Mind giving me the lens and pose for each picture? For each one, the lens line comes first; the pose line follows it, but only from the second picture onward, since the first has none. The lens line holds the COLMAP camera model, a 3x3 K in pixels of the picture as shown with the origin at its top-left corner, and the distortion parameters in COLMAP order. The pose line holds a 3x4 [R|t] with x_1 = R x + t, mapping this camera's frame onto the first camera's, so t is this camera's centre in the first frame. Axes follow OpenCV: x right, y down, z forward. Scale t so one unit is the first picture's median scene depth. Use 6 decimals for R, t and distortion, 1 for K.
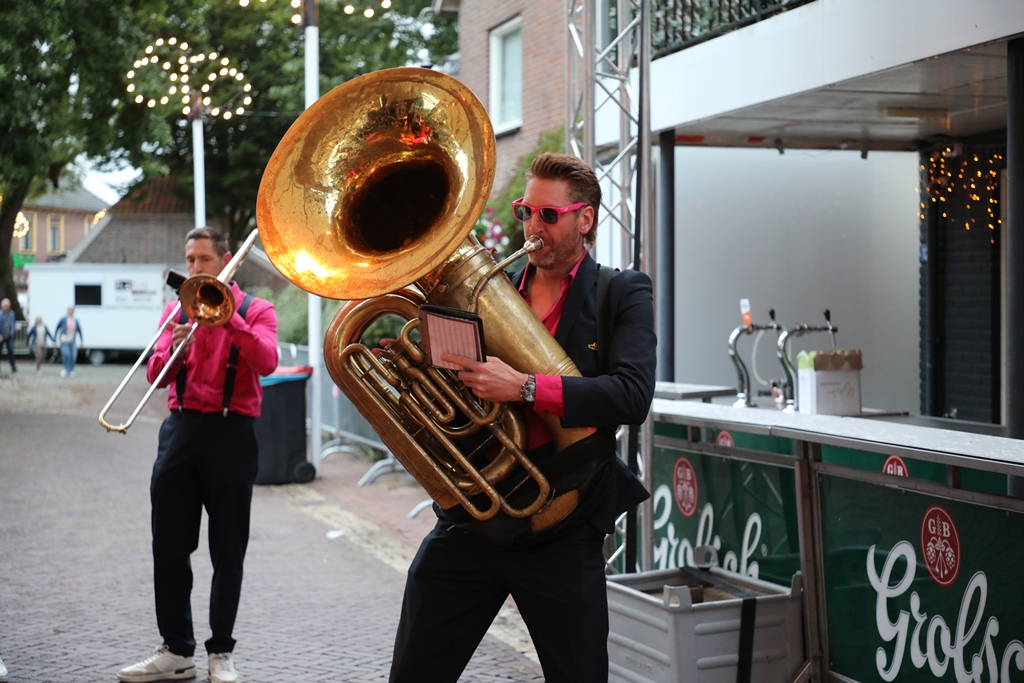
lens RADIAL K [[1841.6, 0, 512.0], [0, 1841.6, 341.5], [0, 0, 1]] dist [0.011317, 0.116418]
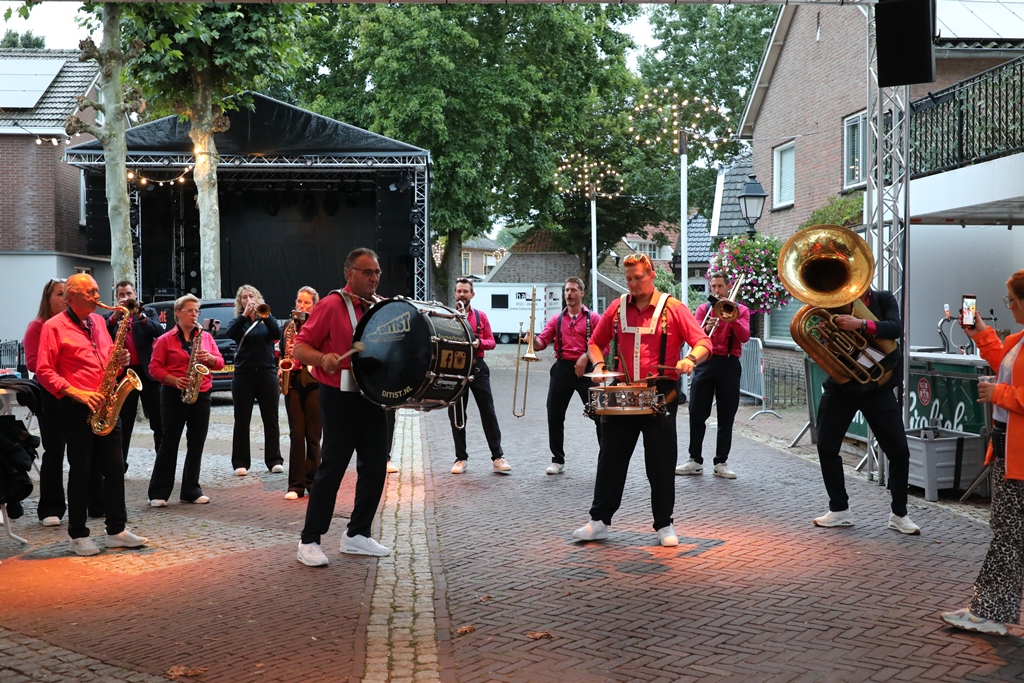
lens RADIAL K [[1213.7, 0, 512.0], [0, 1213.7, 341.5], [0, 0, 1]] dist [0.009724, 0.017255]
pose [[0.982510, 0.006337, -0.186104, -0.032724], [-0.004843, 0.999952, 0.008482, 0.003225], [0.186149, -0.007432, 0.982493, -0.136272]]
